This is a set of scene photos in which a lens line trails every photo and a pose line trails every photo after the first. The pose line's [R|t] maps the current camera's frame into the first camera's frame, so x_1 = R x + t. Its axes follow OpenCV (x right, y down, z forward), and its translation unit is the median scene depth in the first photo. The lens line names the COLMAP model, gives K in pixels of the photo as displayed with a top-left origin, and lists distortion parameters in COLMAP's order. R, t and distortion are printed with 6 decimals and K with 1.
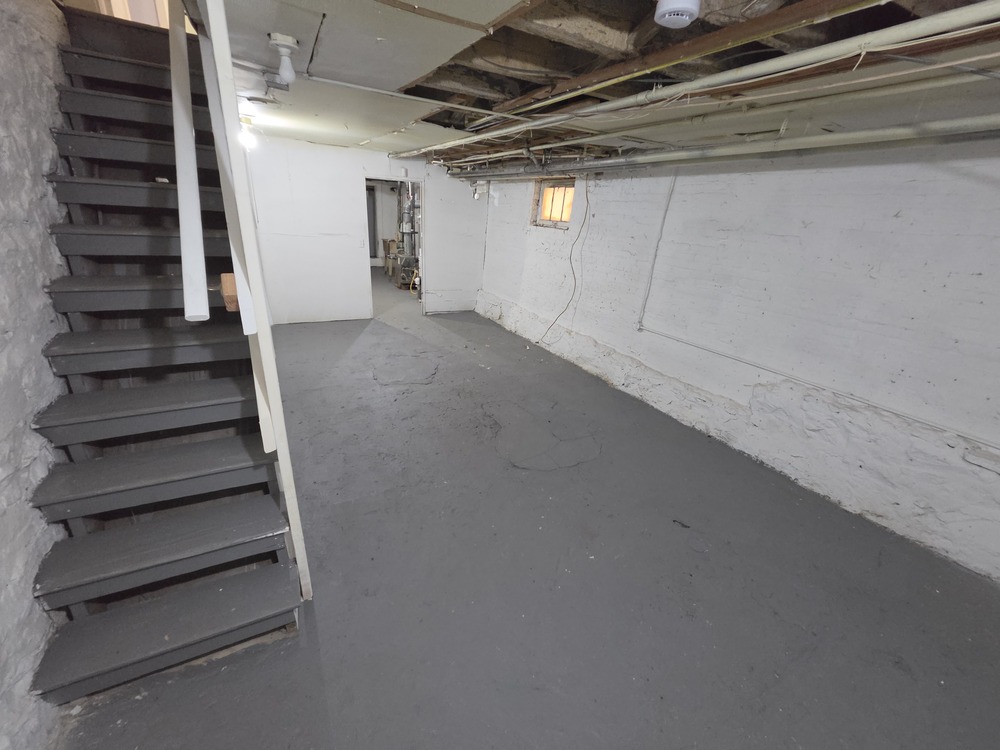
lens RADIAL K [[411.9, 0, 501.3], [0, 411.9, 376.6], [0, 0, 1]] dist [0.003303, 0.000224]
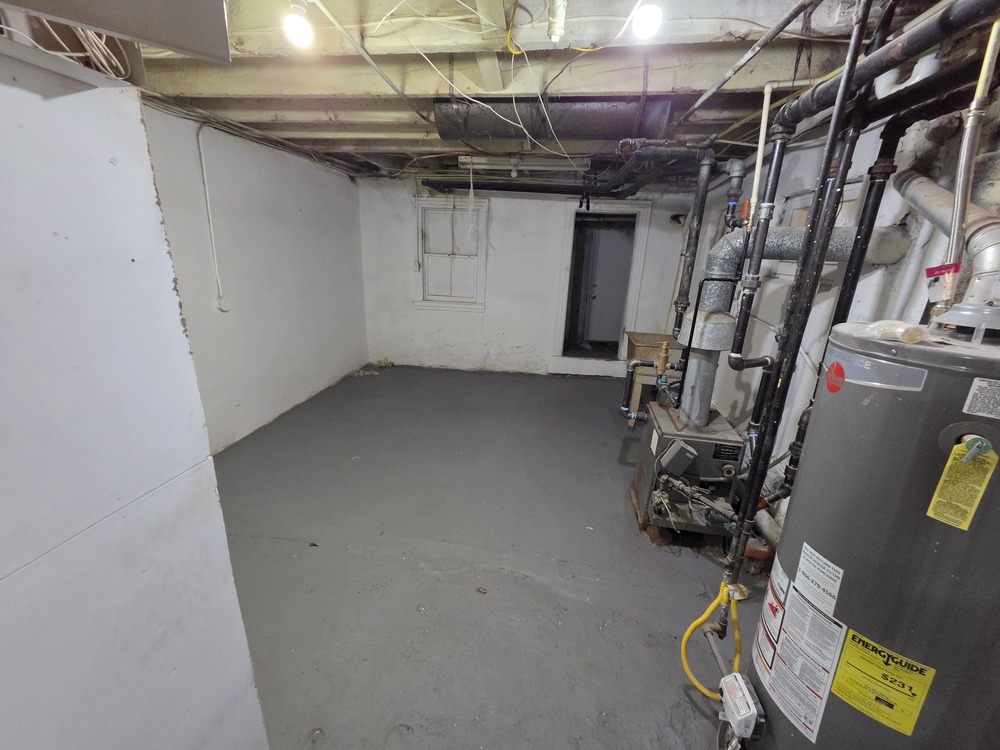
lens RADIAL K [[411.9, 0, 496.8], [0, 411.9, 373.7], [0, 0, 1]] dist [0.003303, 0.000224]
pose [[0.810444, 0.143360, -0.568004, -0.181794], [-0.208400, 0.976722, -0.050835, -0.288586], [0.547494, 0.159571, 0.821455, 0.699289]]
